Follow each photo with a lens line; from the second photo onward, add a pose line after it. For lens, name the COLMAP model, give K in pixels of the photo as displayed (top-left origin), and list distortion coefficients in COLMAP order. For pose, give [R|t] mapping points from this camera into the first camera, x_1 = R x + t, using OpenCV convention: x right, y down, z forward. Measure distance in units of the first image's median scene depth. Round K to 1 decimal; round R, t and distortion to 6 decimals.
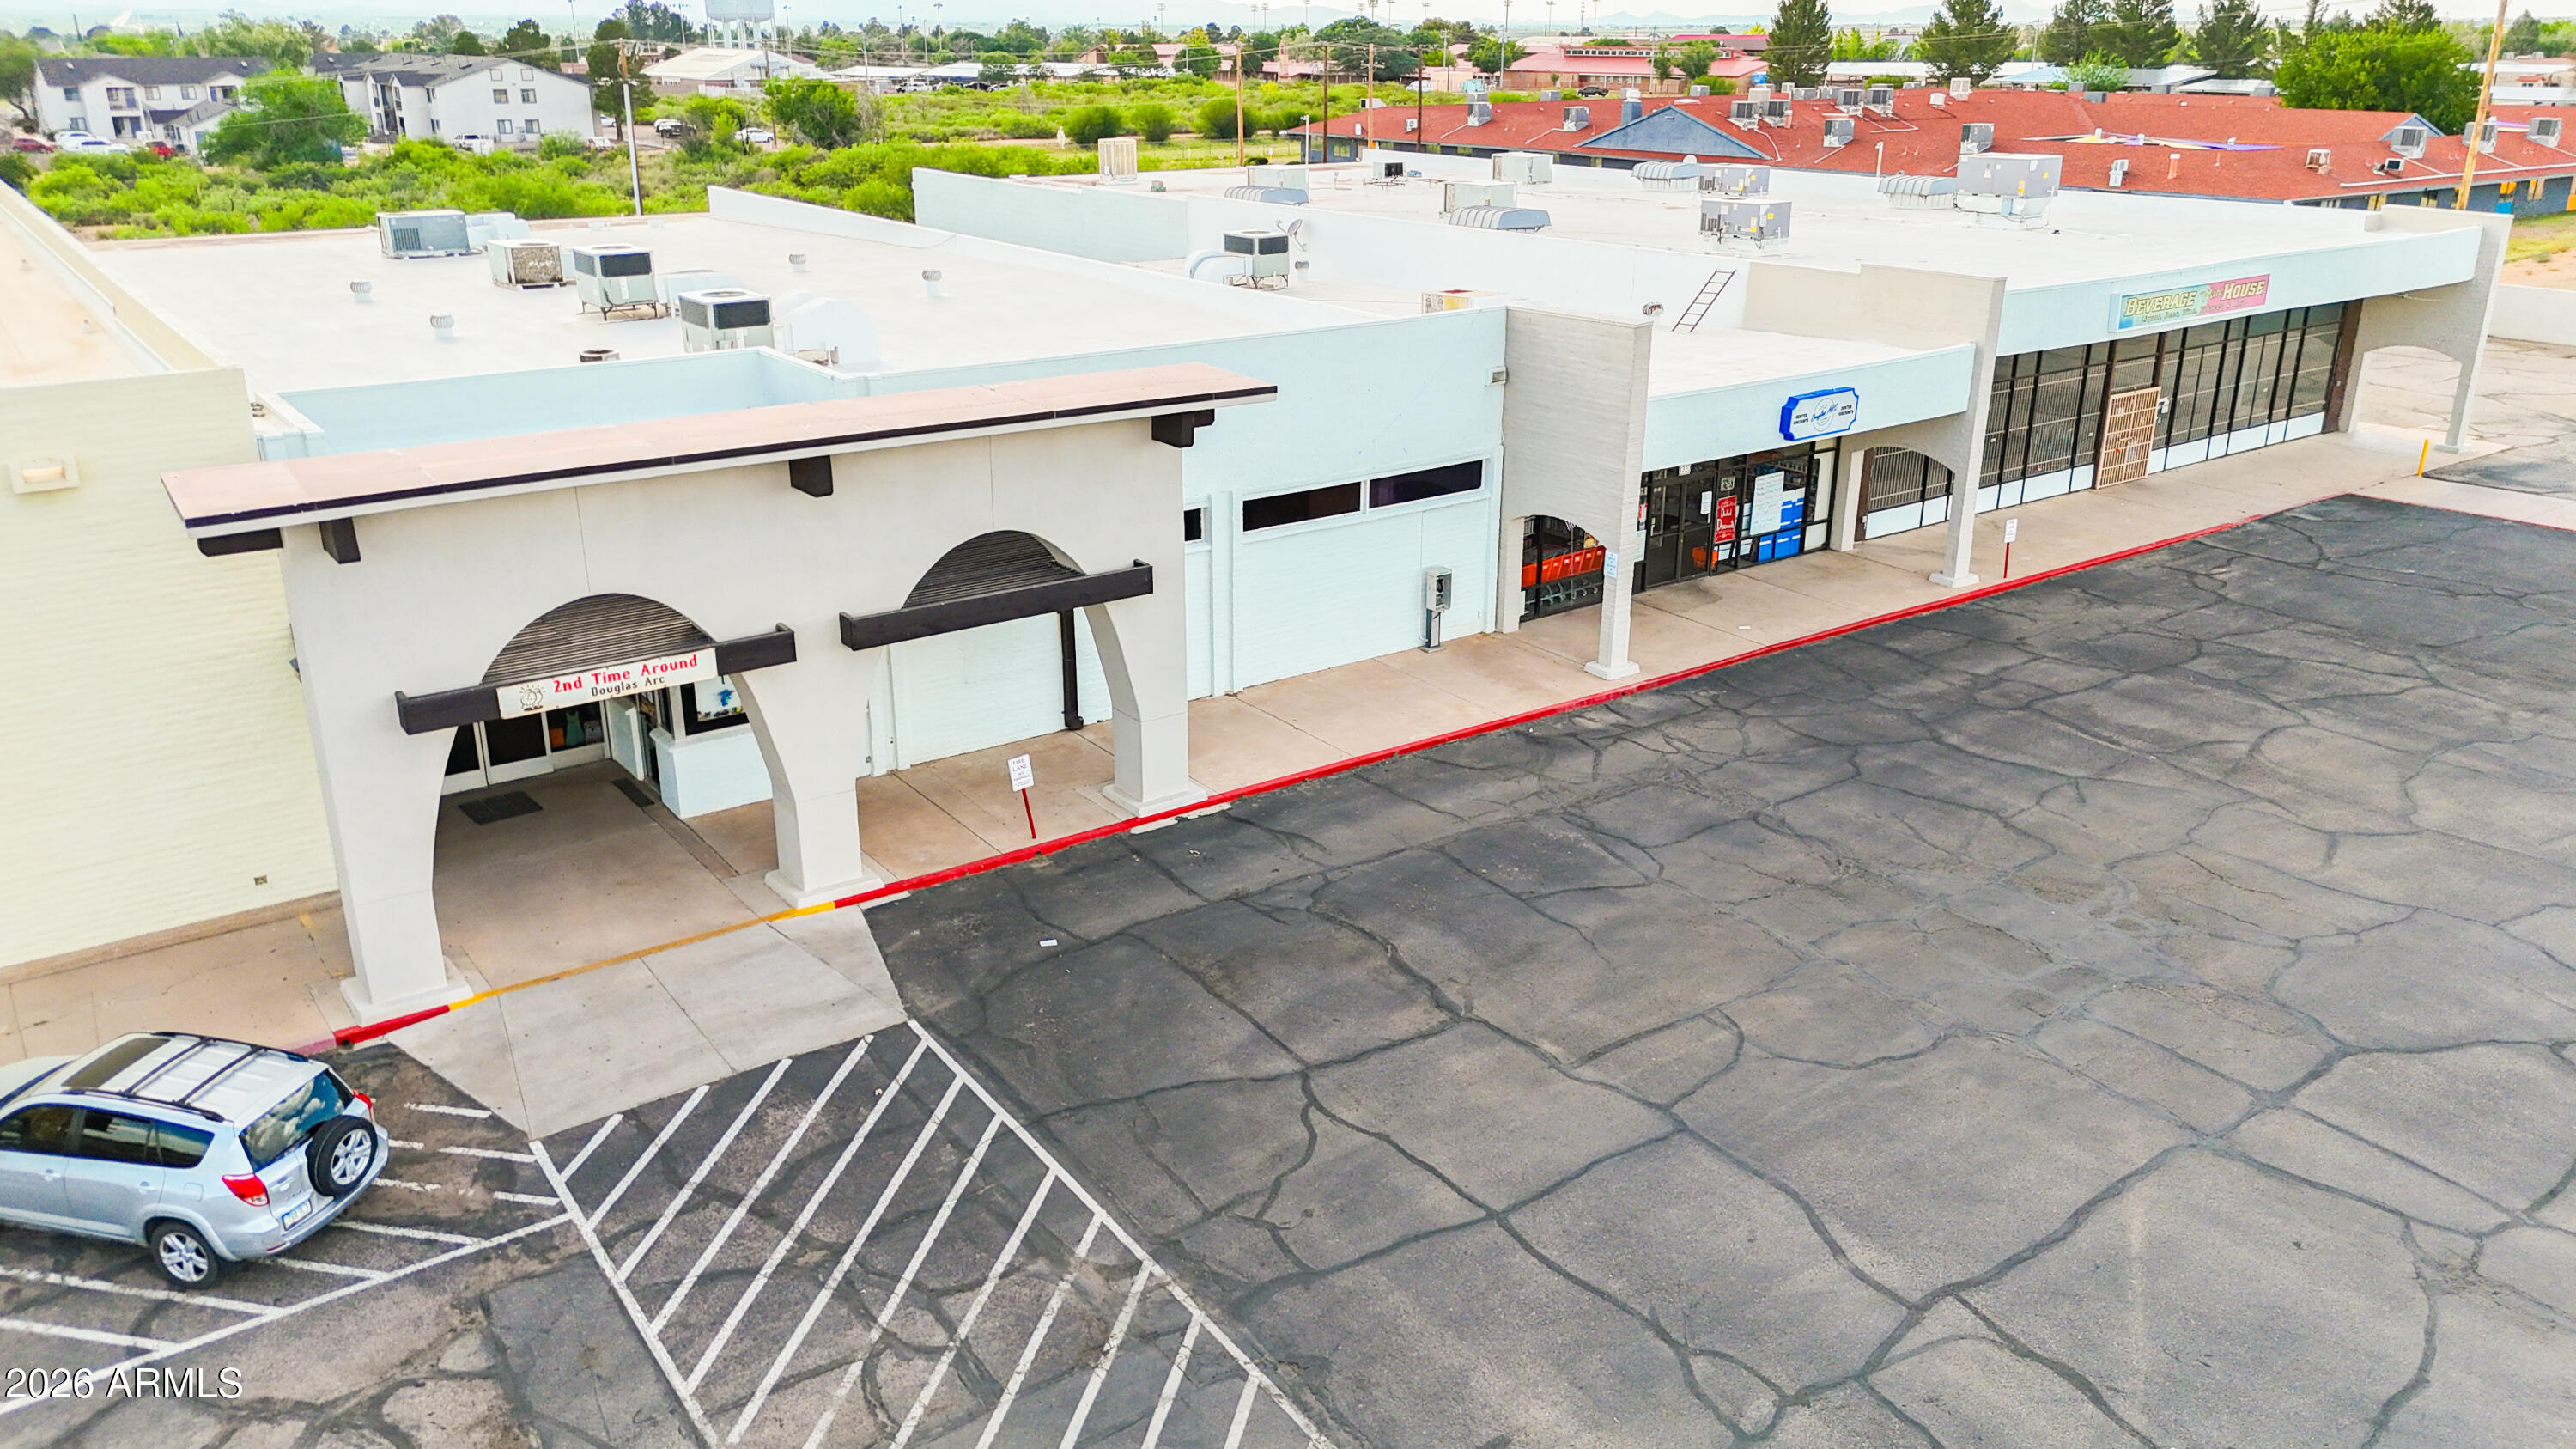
lens RADIAL K [[1900.4, 0, 1296.7], [0, 1900.4, 738.1], [0, 0, 1]] dist [0.066460, -0.066671]
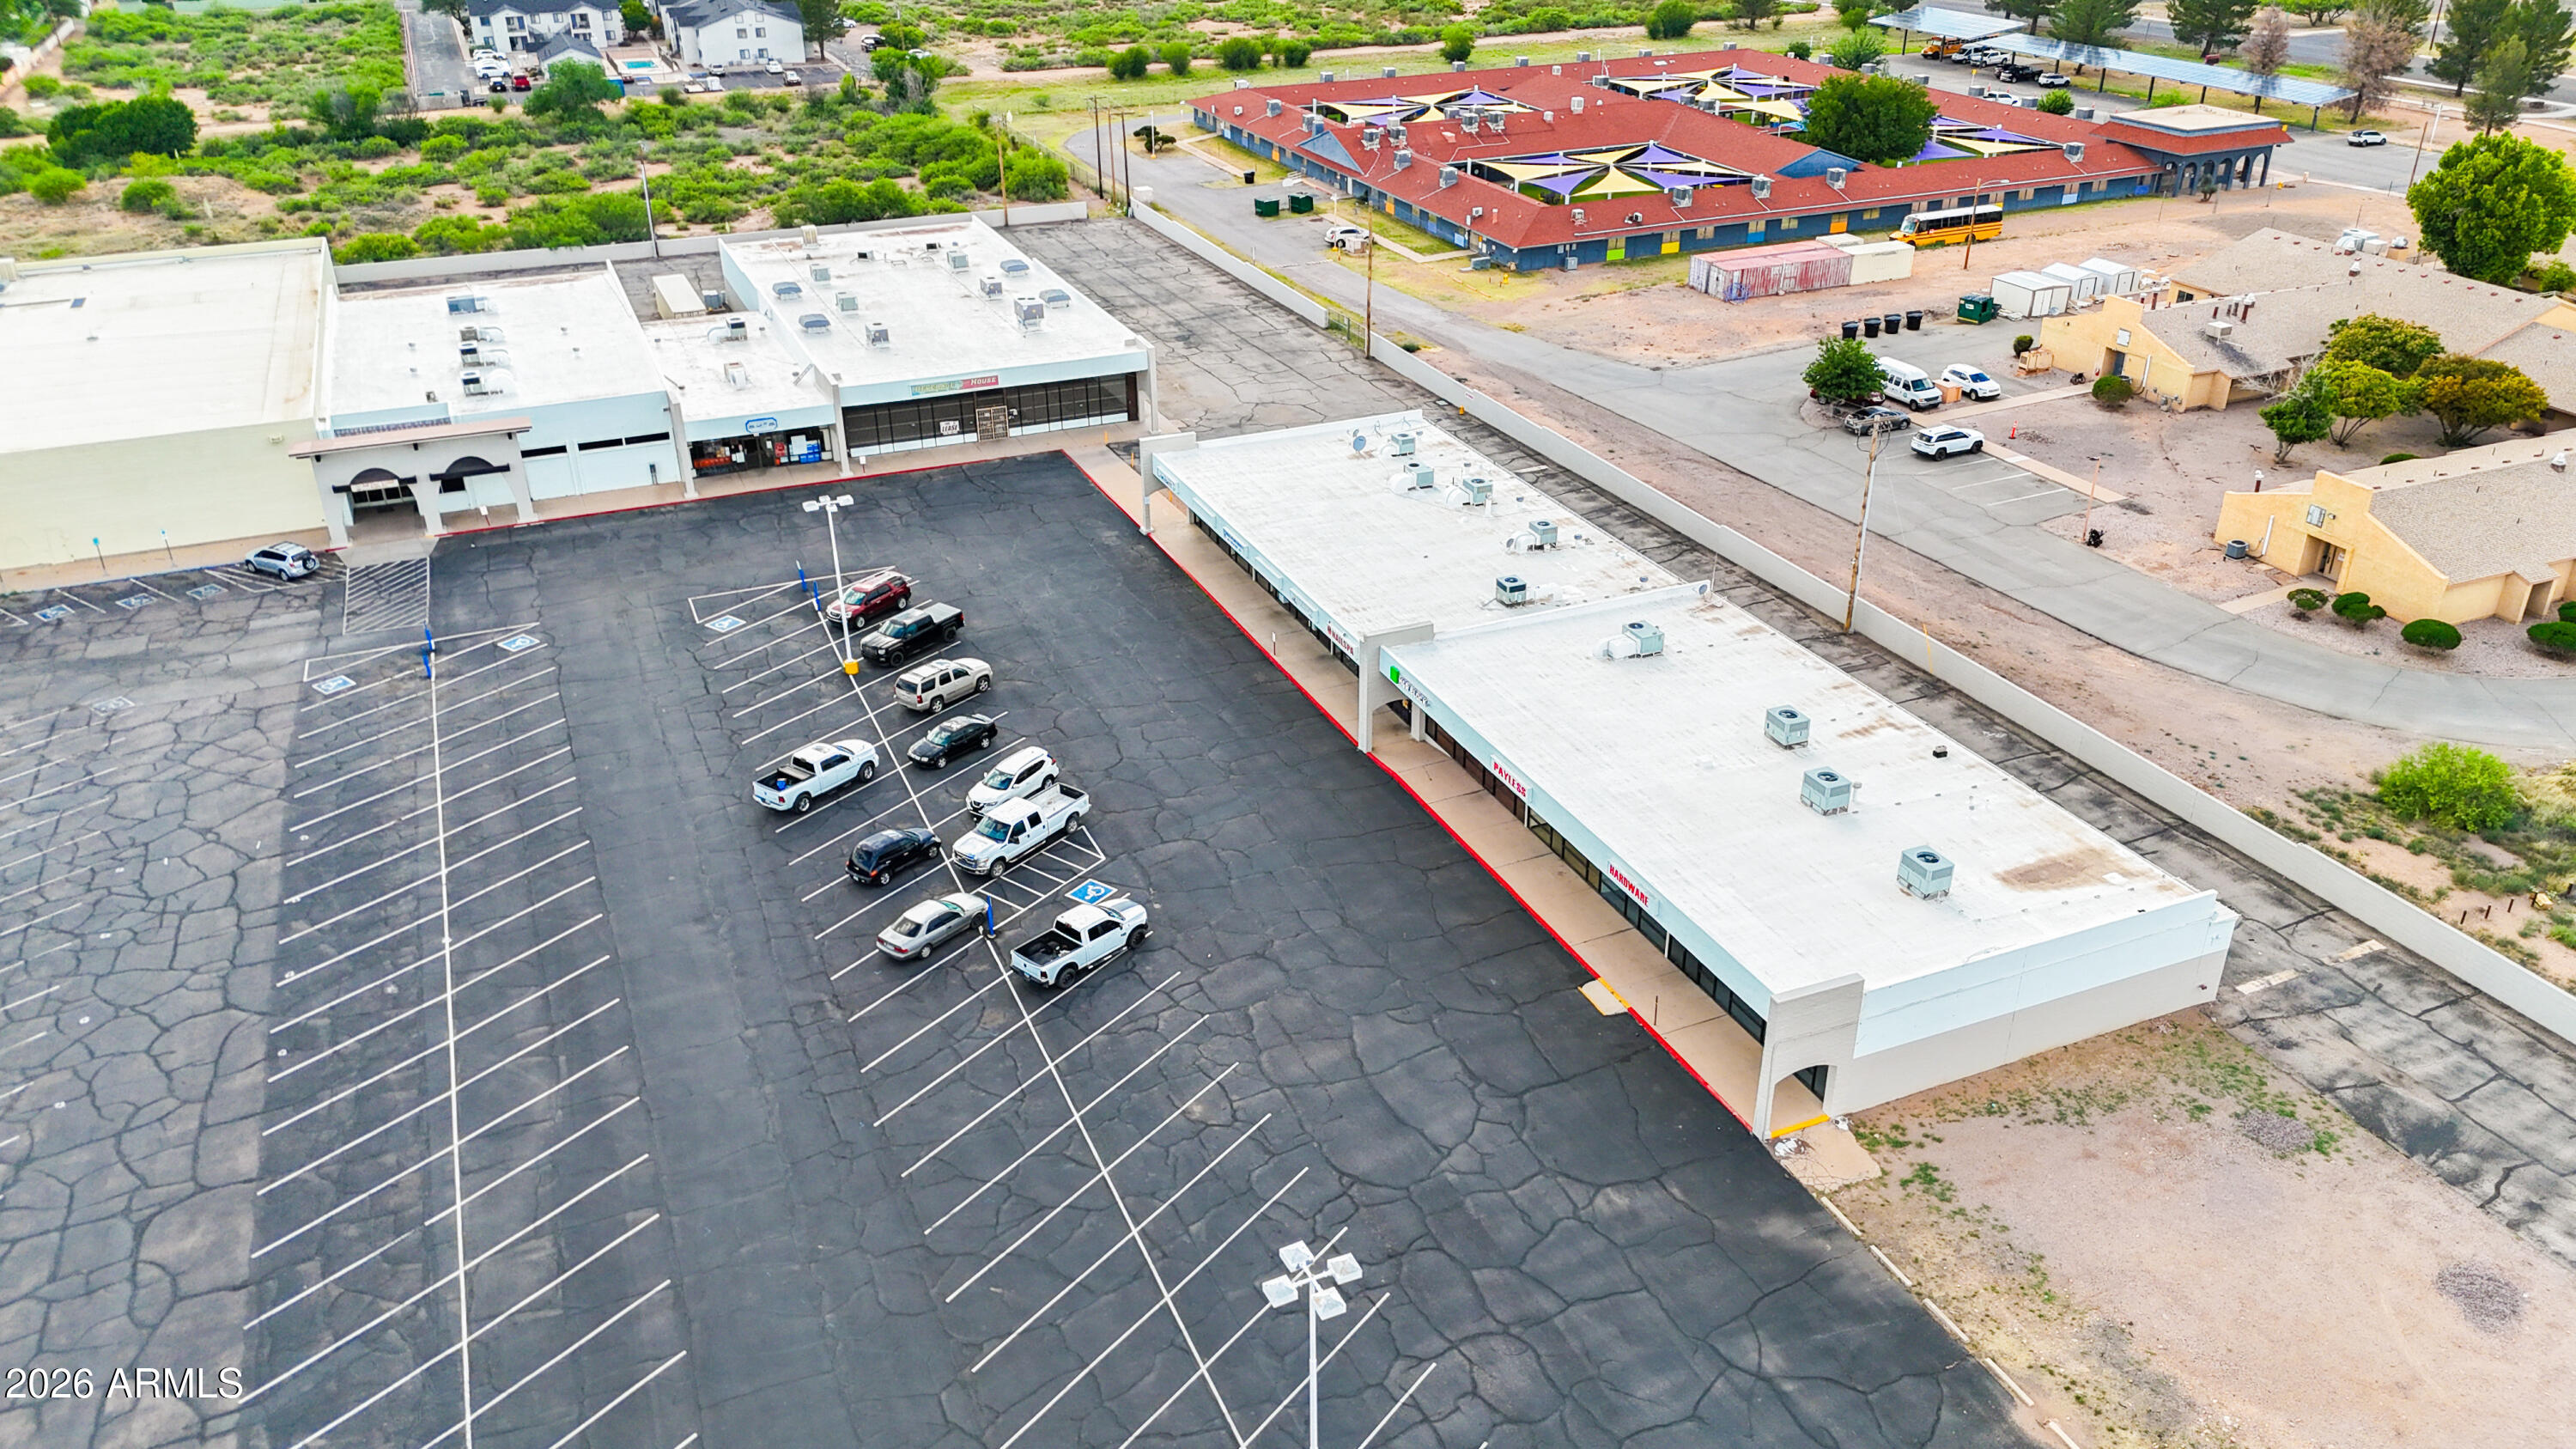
lens RADIAL K [[1900.4, 0, 1297.1], [0, 1900.4, 722.7], [0, 0, 1]] dist [0.066460, -0.066671]
pose [[0.974321, 0.095718, -0.203805, 2.127776], [-0.071352, 0.989747, 0.123734, -0.144480], [0.213559, -0.106015, 0.971161, -2.382524]]
